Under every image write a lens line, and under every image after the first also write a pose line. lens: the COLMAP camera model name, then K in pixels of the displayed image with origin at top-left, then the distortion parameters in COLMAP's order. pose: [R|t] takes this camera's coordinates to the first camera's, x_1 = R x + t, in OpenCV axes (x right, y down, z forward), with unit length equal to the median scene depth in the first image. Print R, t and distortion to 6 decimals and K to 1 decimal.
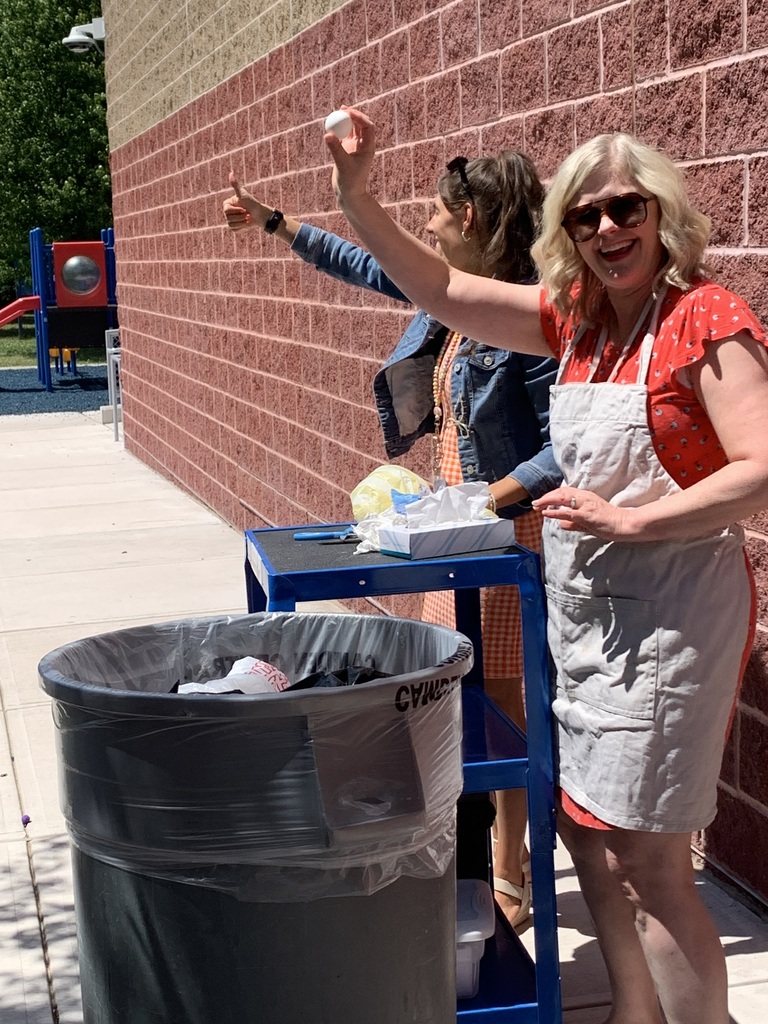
lens RADIAL K [[1718.4, 0, 383.8], [0, 1718.4, 511.8], [0, 0, 1]] dist [0.157620, 0.000000]
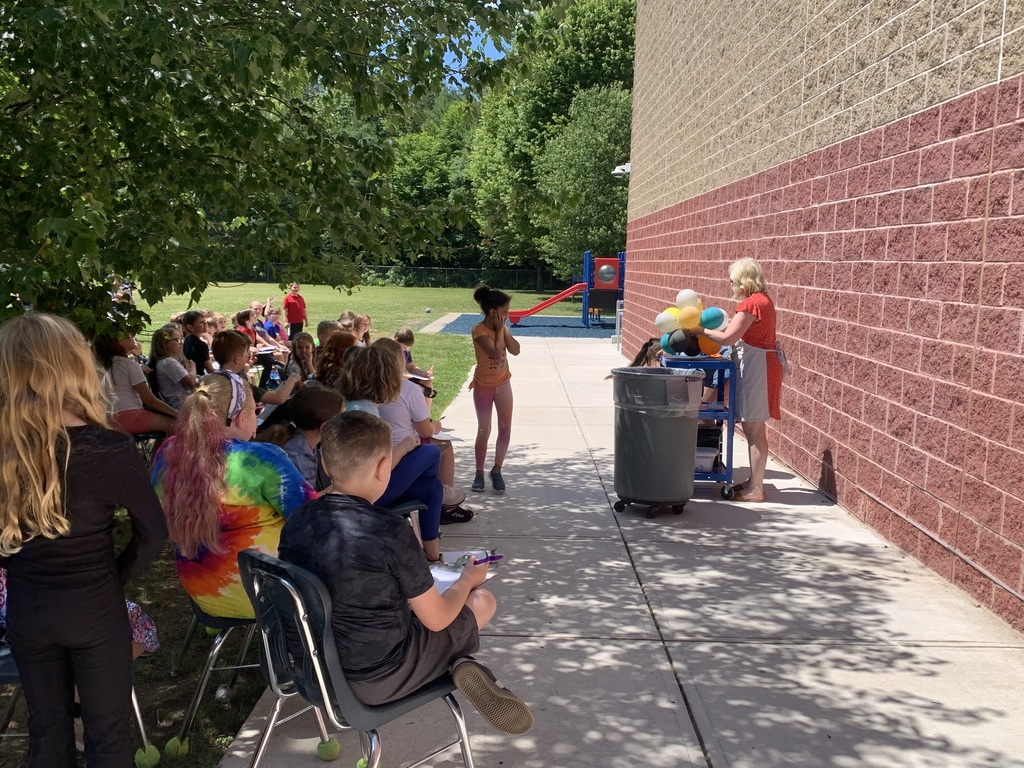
lens RADIAL K [[953.9, 0, 511.6], [0, 953.9, 384.0], [0, 0, 1]] dist [0.005413, 0.000000]
pose [[0.963370, 0.085916, -0.254041, 0.021461], [-0.091009, 0.995815, -0.008341, 0.018334], [0.252262, 0.031156, 0.967157, -0.164142]]
